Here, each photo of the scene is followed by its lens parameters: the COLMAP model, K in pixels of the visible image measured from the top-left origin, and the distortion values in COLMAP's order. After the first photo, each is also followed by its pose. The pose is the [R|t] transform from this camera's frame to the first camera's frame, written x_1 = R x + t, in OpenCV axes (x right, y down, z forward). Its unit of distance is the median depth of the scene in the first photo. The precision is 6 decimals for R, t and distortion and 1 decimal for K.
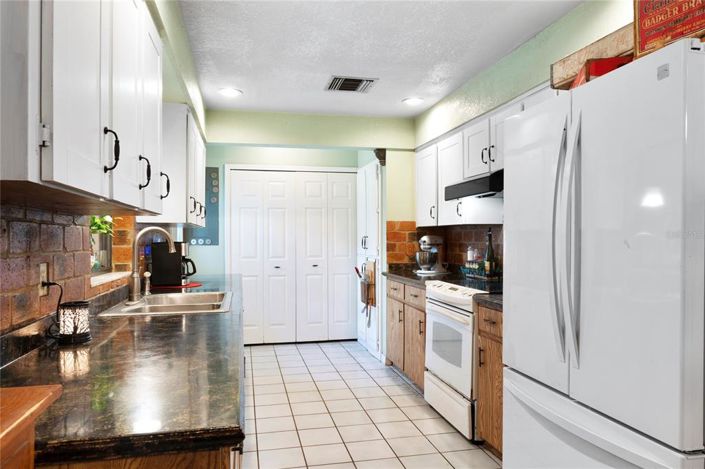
lens RADIAL K [[495.5, 0, 348.6], [0, 495.5, 233.8], [0, 0, 1]] dist [-0.001672, -0.004174]
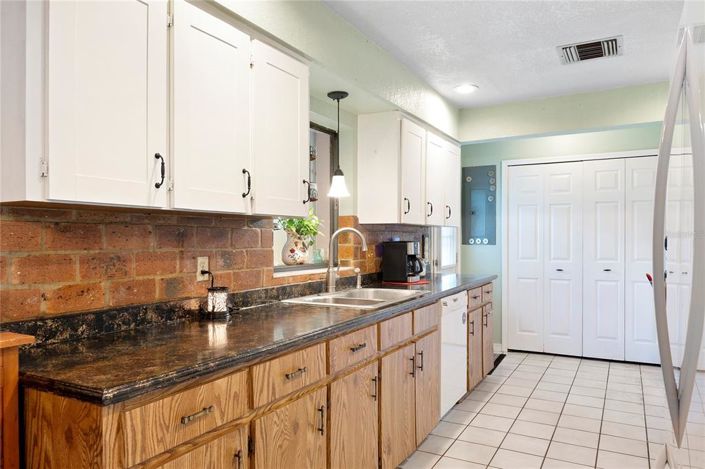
lens RADIAL K [[495.5, 0, 347.7], [0, 495.5, 239.5], [0, 0, 1]] dist [-0.001672, -0.004174]
pose [[0.745132, 0.002658, -0.666912, 0.219354], [0.005889, 0.999927, 0.010565, 0.000445], [0.666891, -0.011800, 0.745062, 0.101851]]
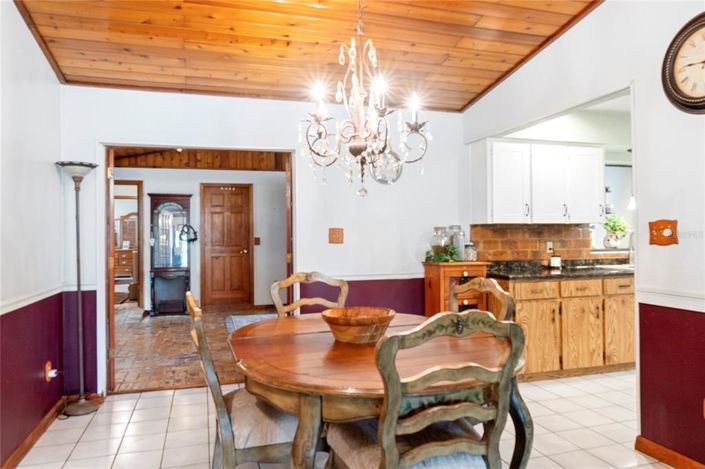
lens RADIAL K [[495.5, 0, 353.2], [0, 495.5, 230.4], [0, 0, 1]] dist [-0.001672, -0.004174]
pose [[0.085241, -0.005133, -0.996347, 0.887197], [0.017245, 0.999845, -0.003675, -0.008099], [0.996211, -0.016869, 0.085317, -0.175132]]
